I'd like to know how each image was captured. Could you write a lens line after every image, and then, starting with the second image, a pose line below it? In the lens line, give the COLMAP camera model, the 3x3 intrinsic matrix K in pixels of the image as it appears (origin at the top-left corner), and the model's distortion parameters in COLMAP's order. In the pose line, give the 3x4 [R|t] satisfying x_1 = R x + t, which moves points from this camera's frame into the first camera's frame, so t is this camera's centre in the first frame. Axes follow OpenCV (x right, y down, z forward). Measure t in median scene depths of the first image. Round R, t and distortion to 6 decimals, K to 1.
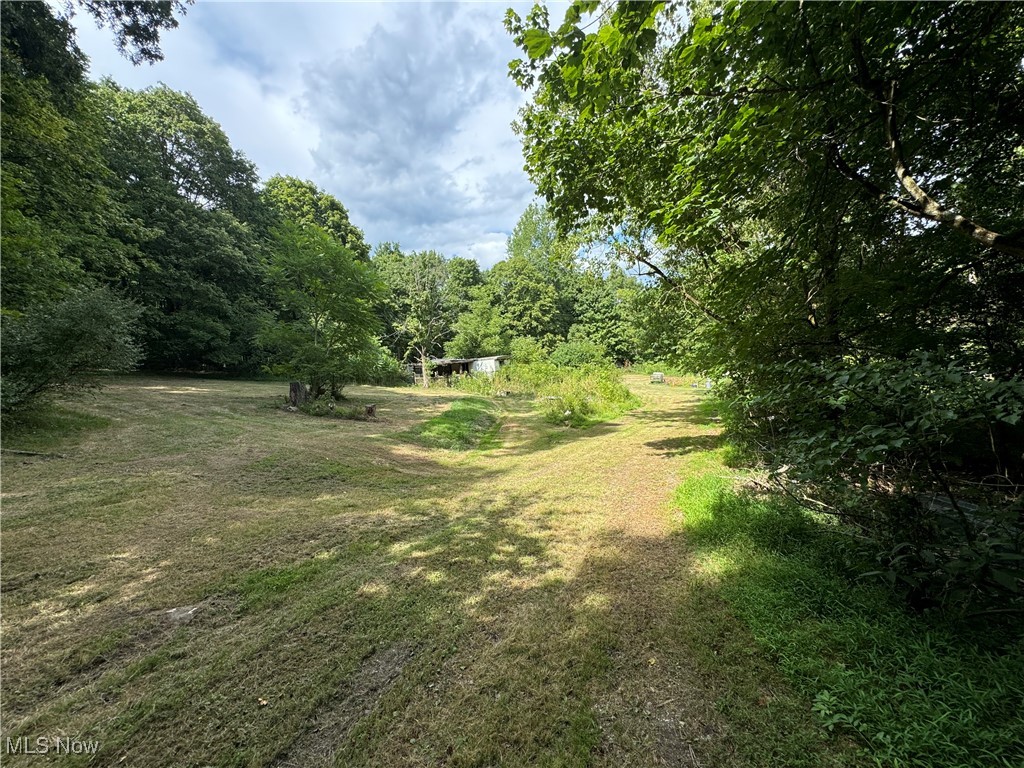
lens RADIAL K [[407.8, 0, 511.6], [0, 407.8, 386.6], [0, 0, 1]] dist [-0.001712, 0.000872]
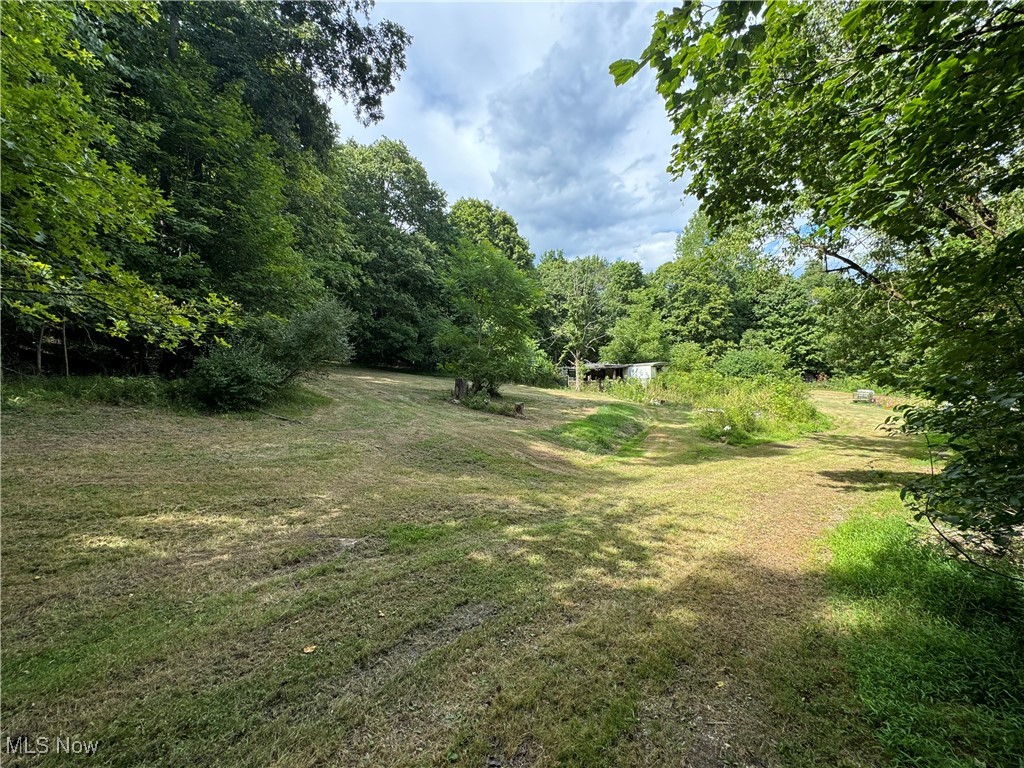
lens RADIAL K [[407.8, 0, 512.9], [0, 407.8, 388.0], [0, 0, 1]] dist [-0.001712, 0.000872]
pose [[0.927990, 0.058288, -0.368018, 0.013460], [-0.060729, 0.998142, 0.004956, 0.000380], [0.367623, 0.017751, 0.929805, -0.005277]]
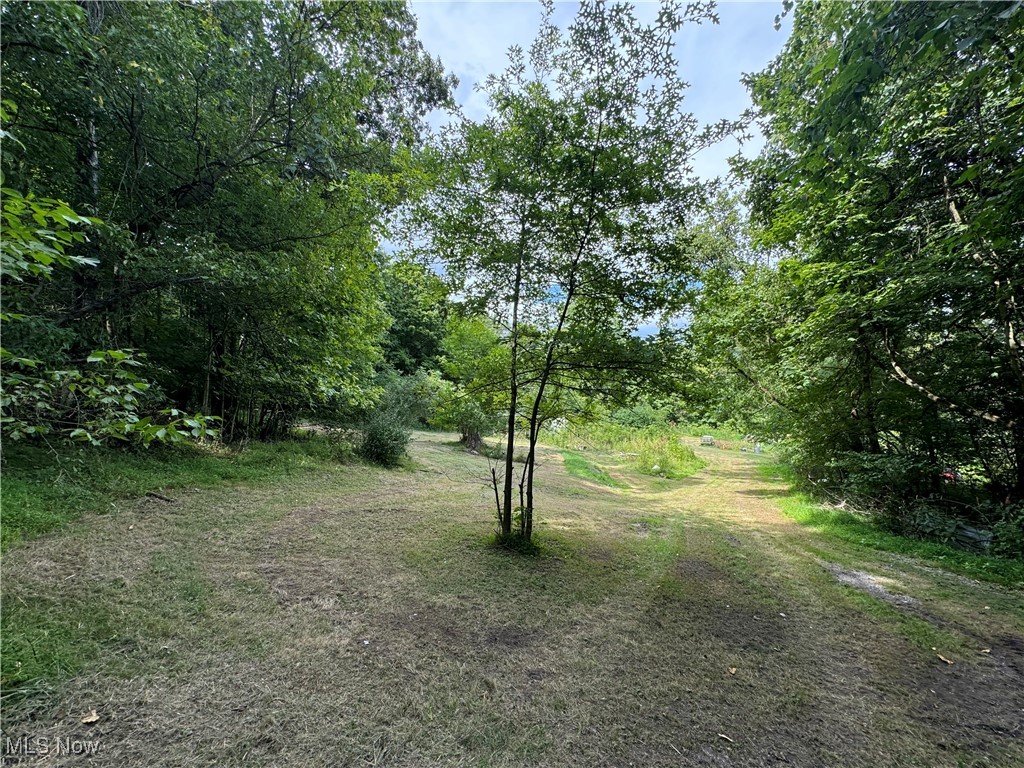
lens RADIAL K [[407.8, 0, 514.0], [0, 407.8, 385.0], [0, 0, 1]] dist [-0.001712, 0.000872]
pose [[0.996823, 0.047345, -0.064050, -0.128909], [-0.055205, 0.990352, -0.127107, -0.002024], [0.057414, 0.130239, 0.989819, -0.174581]]
